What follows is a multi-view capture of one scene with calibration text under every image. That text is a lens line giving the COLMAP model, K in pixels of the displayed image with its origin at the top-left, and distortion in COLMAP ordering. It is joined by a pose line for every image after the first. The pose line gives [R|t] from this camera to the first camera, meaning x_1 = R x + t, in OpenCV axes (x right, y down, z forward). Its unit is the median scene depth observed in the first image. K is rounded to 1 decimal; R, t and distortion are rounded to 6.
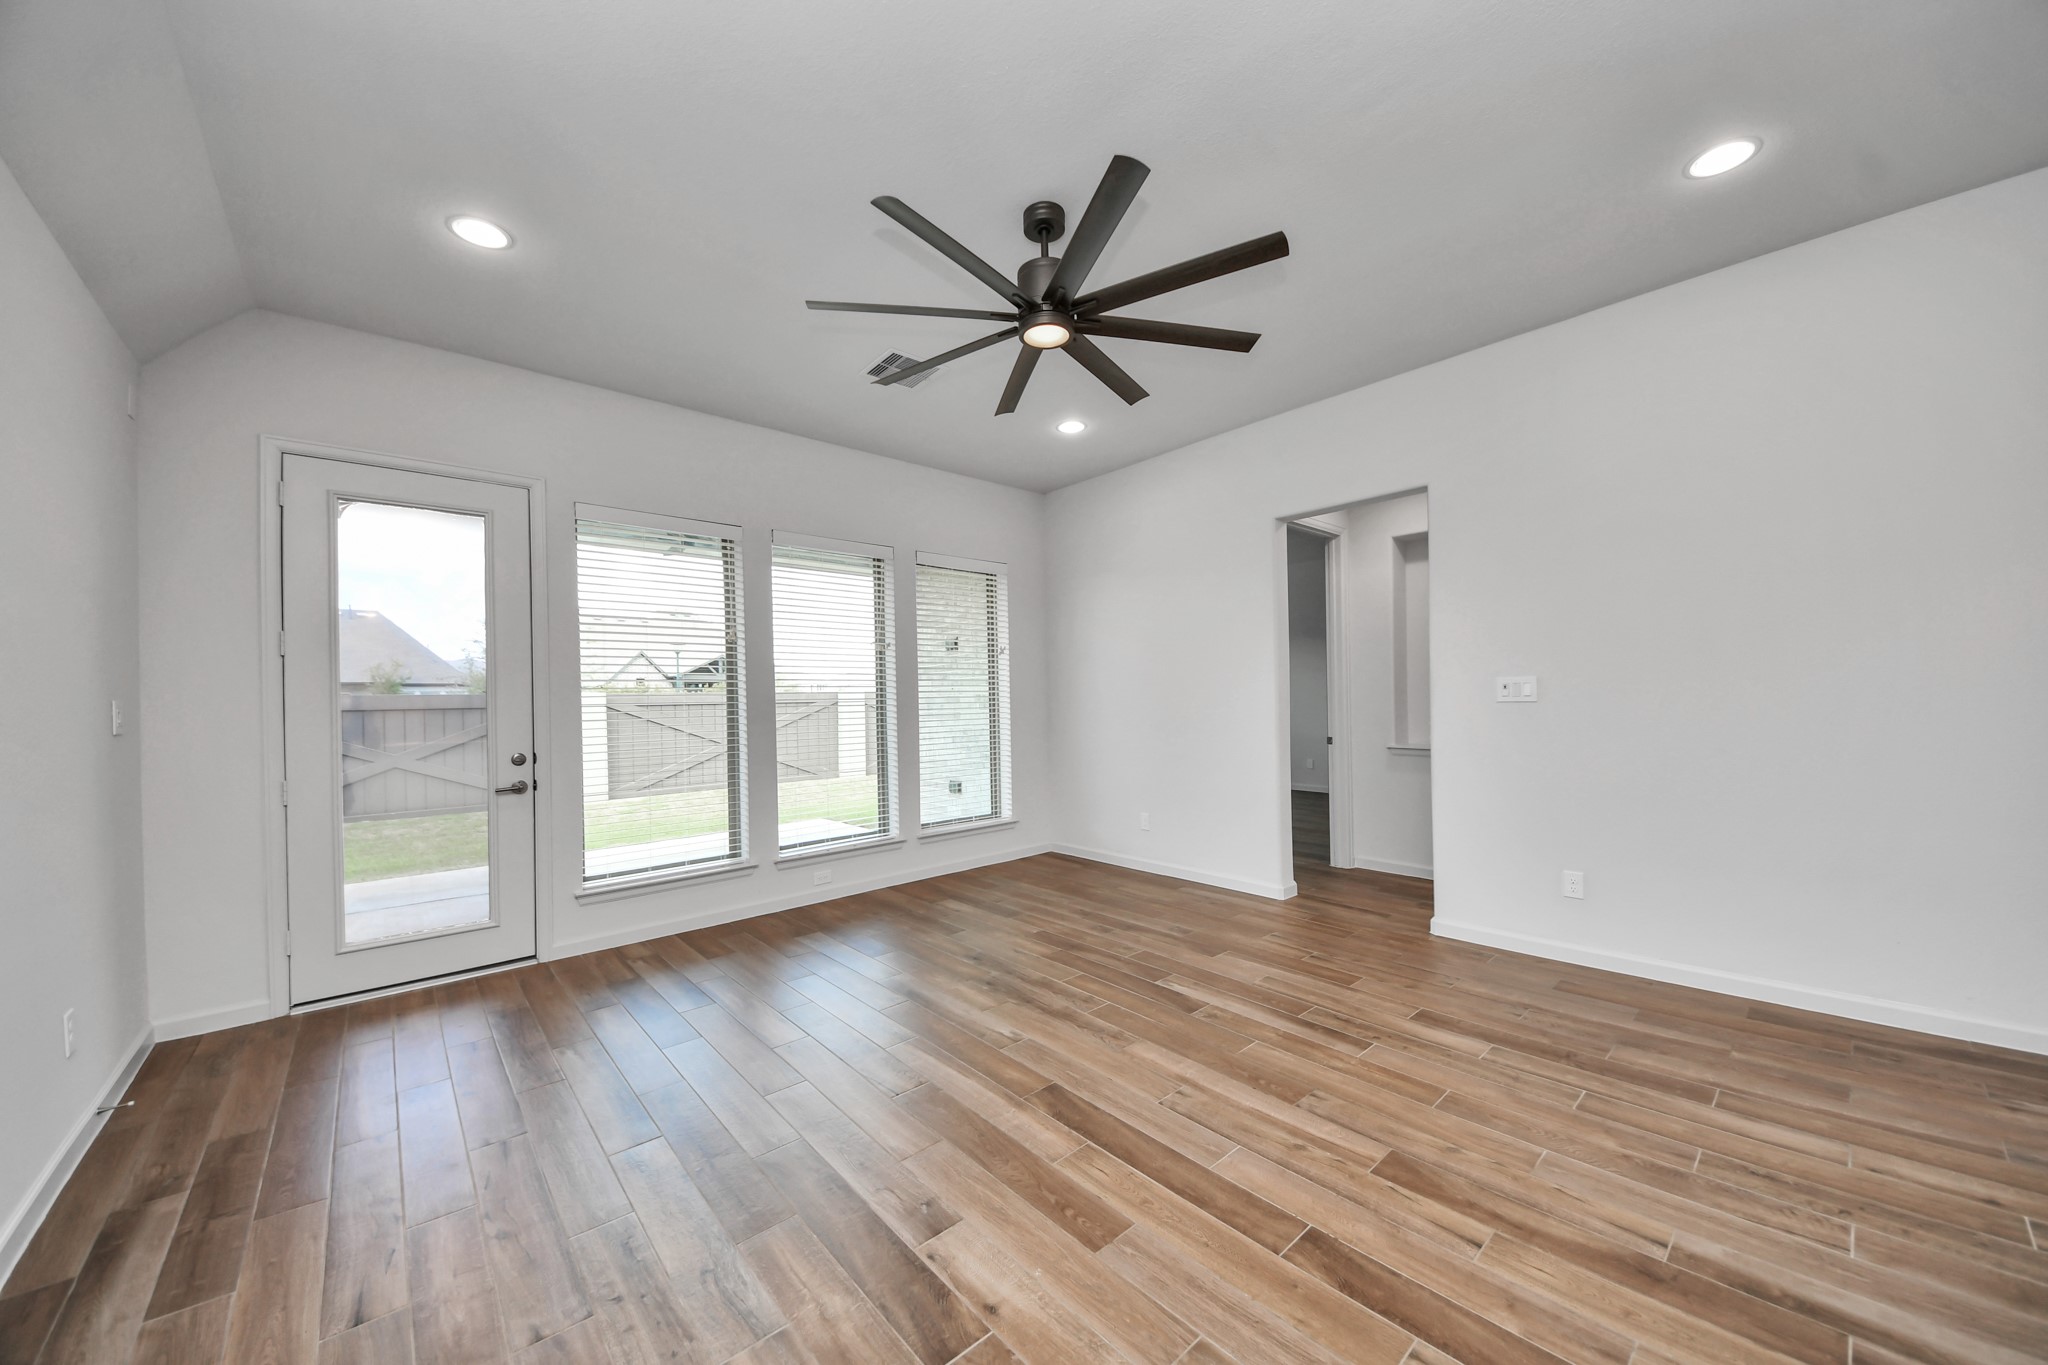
lens RADIAL K [[738.4, 0, 1038.0], [0, 738.4, 686.3], [0, 0, 1]] dist [0.011541, -0.004967]
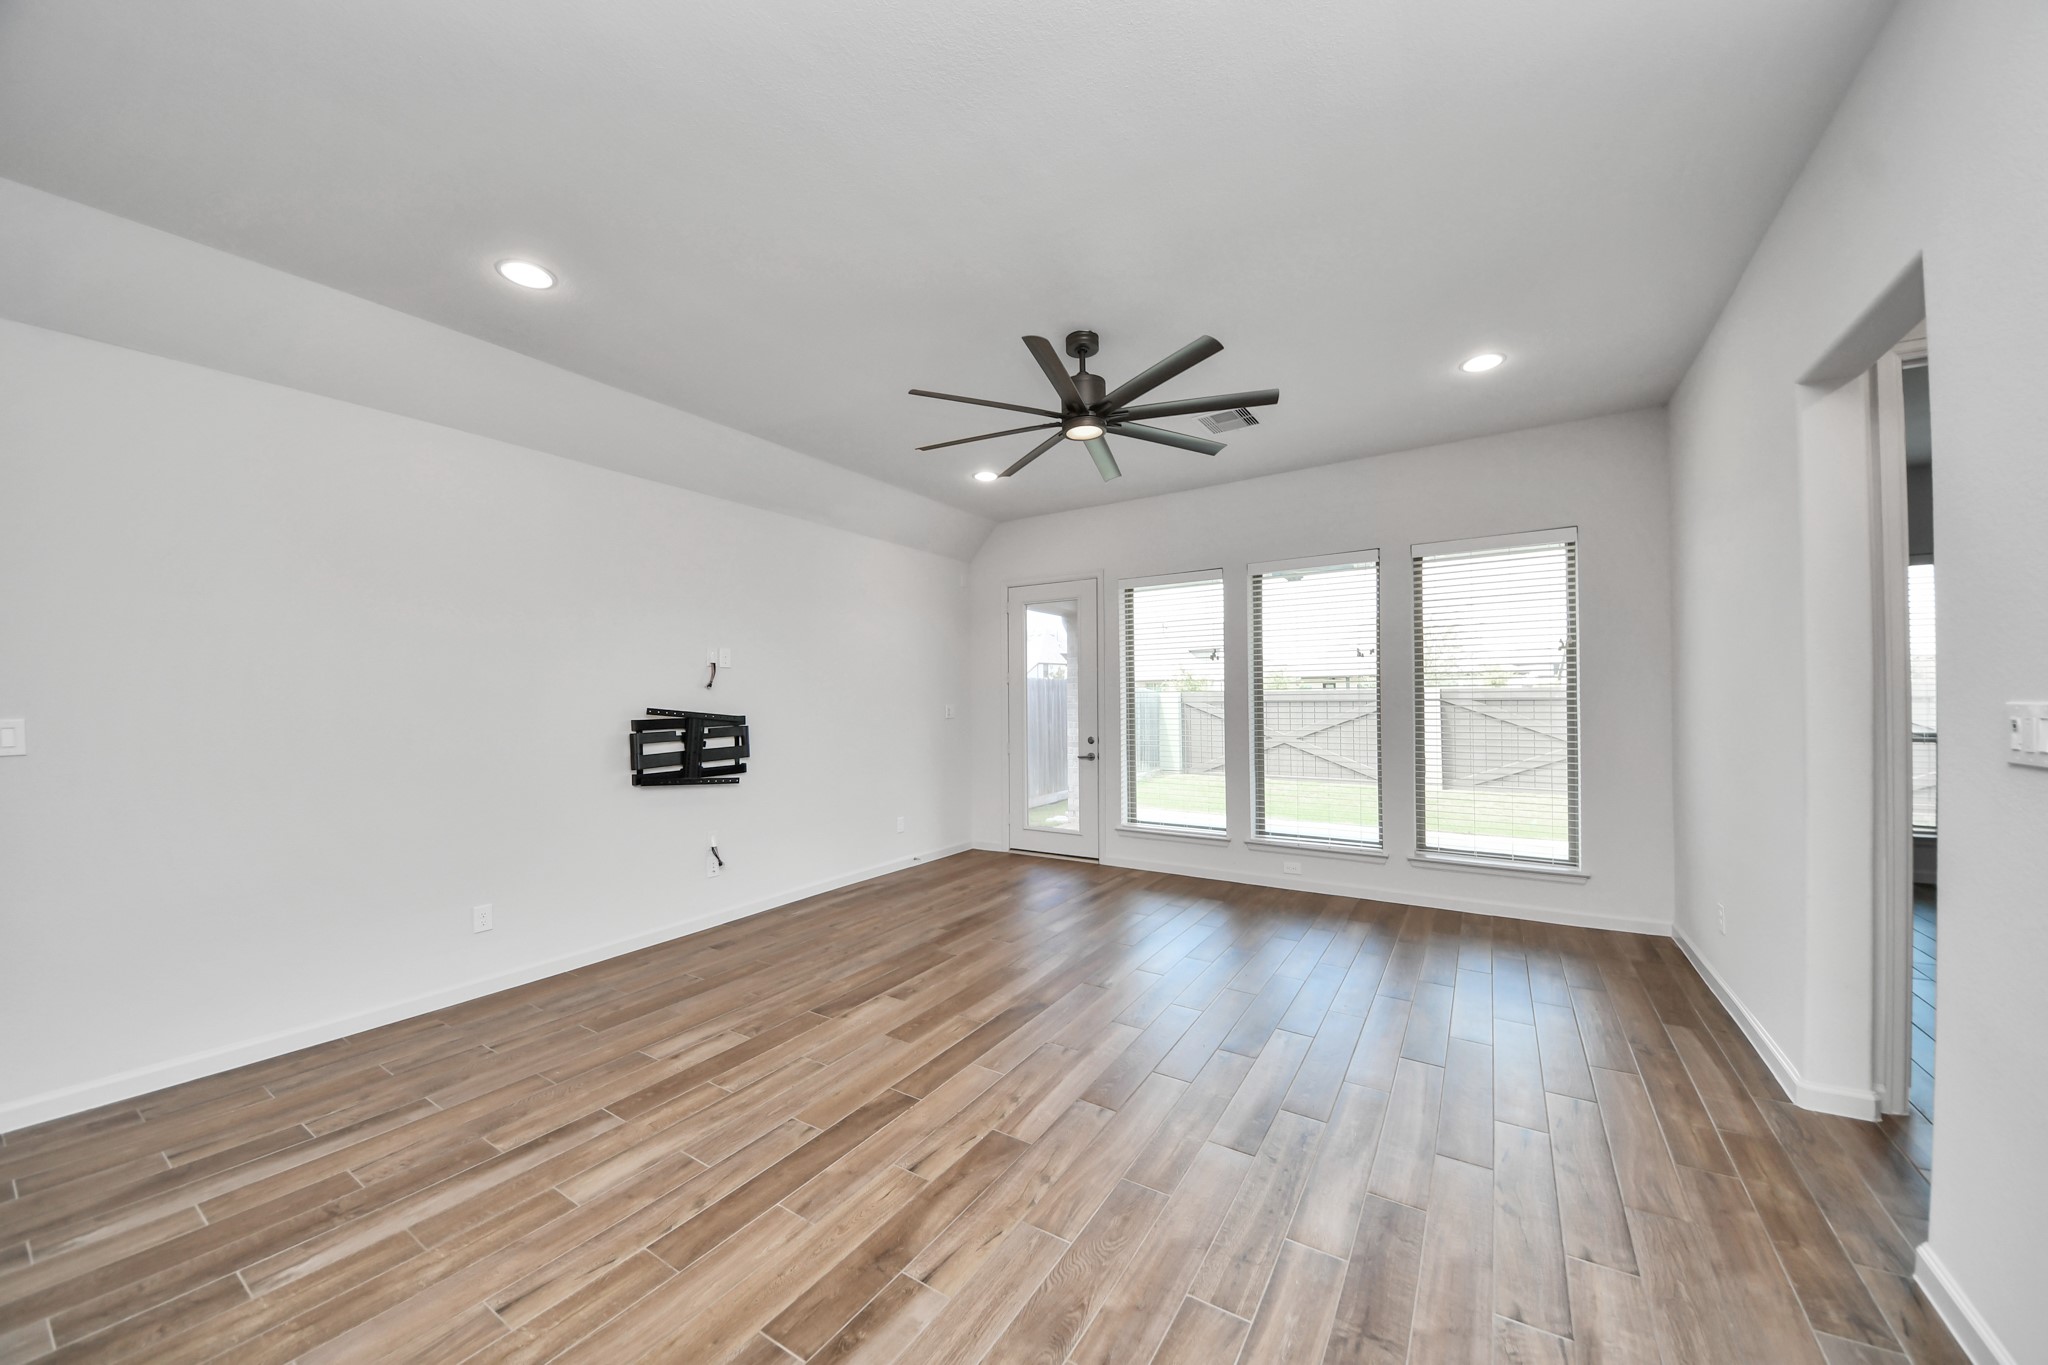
lens RADIAL K [[738.4, 0, 1007.9], [0, 738.4, 686.6], [0, 0, 1]] dist [0.011541, -0.004967]
pose [[0.252536, 0.002017, -0.967585, 1.037283], [0.019524, 0.999784, 0.007180, -0.044525], [0.967390, -0.020705, 0.252442, 0.475876]]
